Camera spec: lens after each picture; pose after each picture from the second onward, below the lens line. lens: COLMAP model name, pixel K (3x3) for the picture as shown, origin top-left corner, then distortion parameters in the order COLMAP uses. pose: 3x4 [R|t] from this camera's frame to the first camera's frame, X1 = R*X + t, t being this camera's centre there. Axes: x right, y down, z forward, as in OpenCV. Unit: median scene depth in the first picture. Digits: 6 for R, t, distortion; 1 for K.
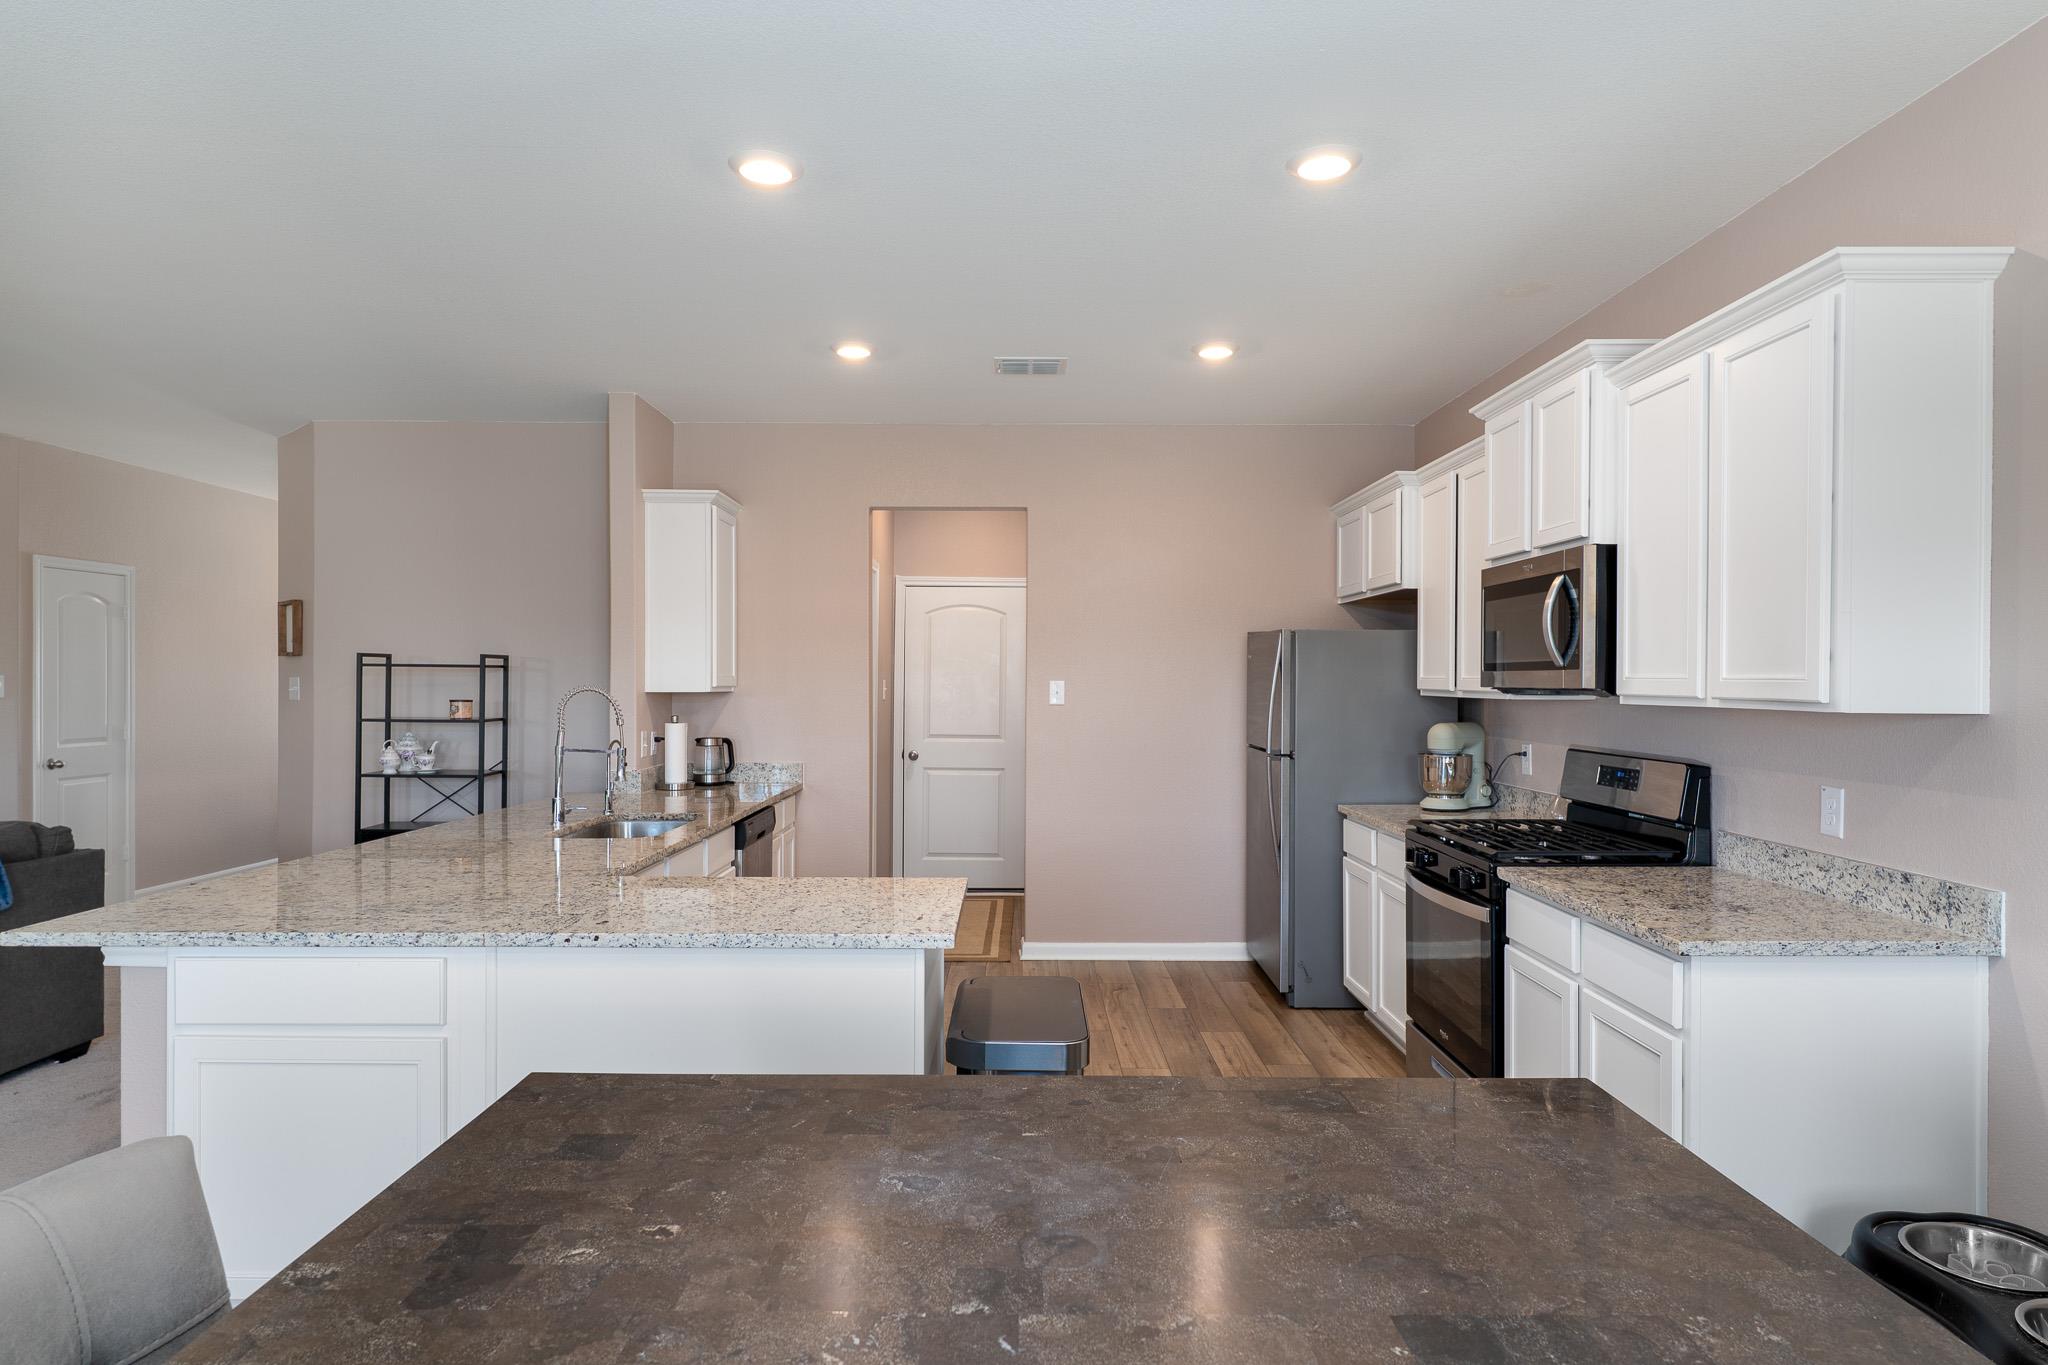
lens RADIAL K [[1164.4, 0, 994.9], [0, 1164.4, 673.2], [0, 0, 1]] dist [0.006409, 0.002021]
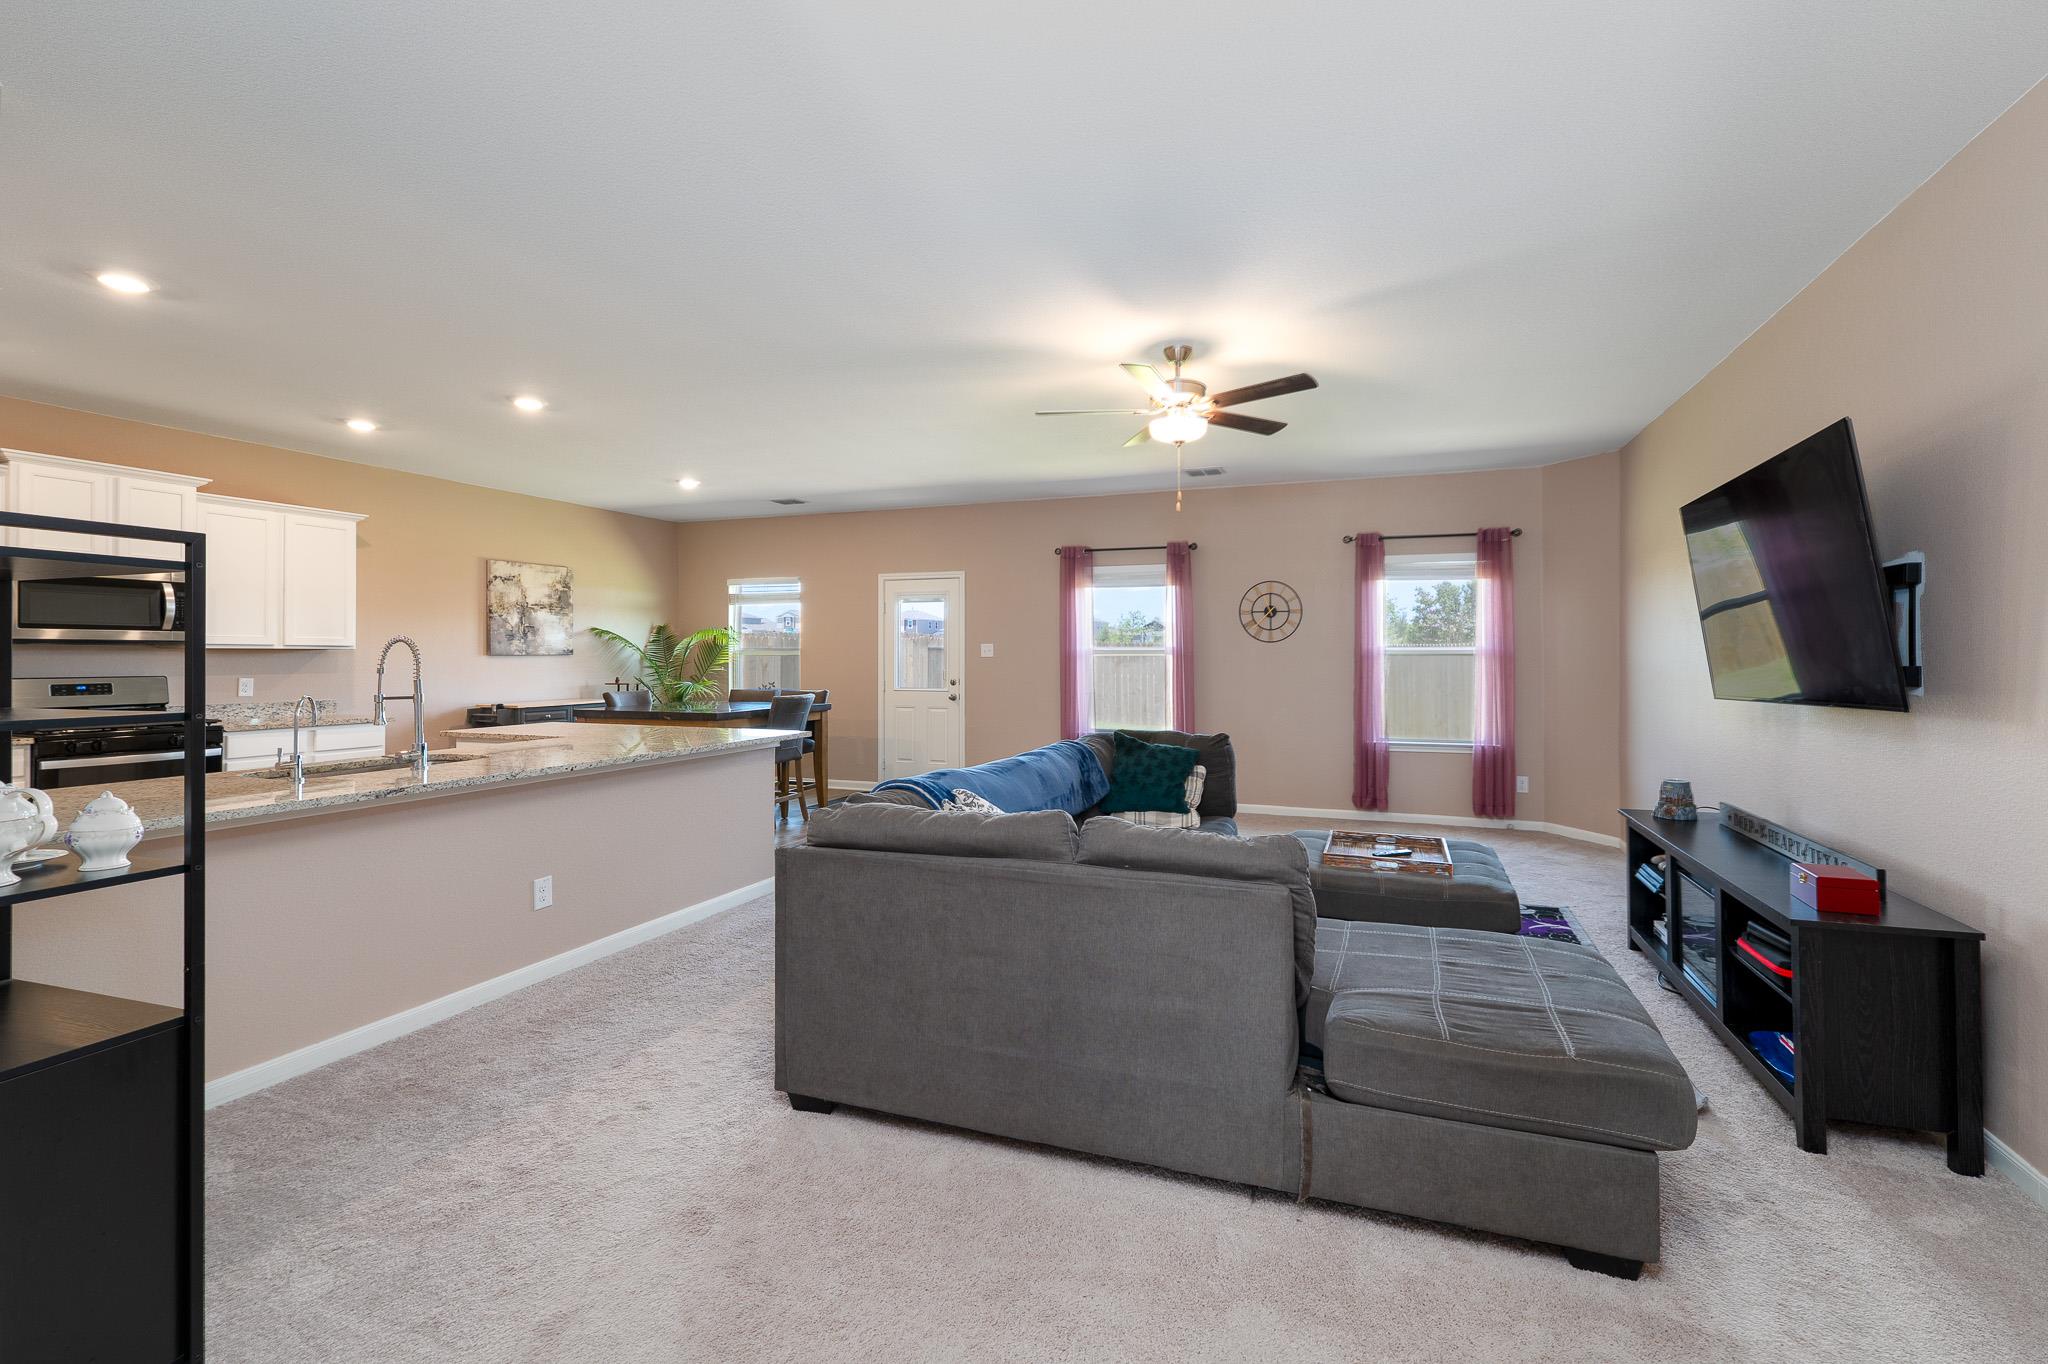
lens RADIAL K [[901.8, 0, 1079.0], [0, 901.8, 650.6], [0, 0, 1]] dist [0.002180, -0.000129]
pose [[-0.940250, -0.001600, 0.340482, -1.557537], [-0.005800, 0.999919, -0.011320, 0.040519], [-0.340437, -0.012619, -0.940183, 2.004858]]
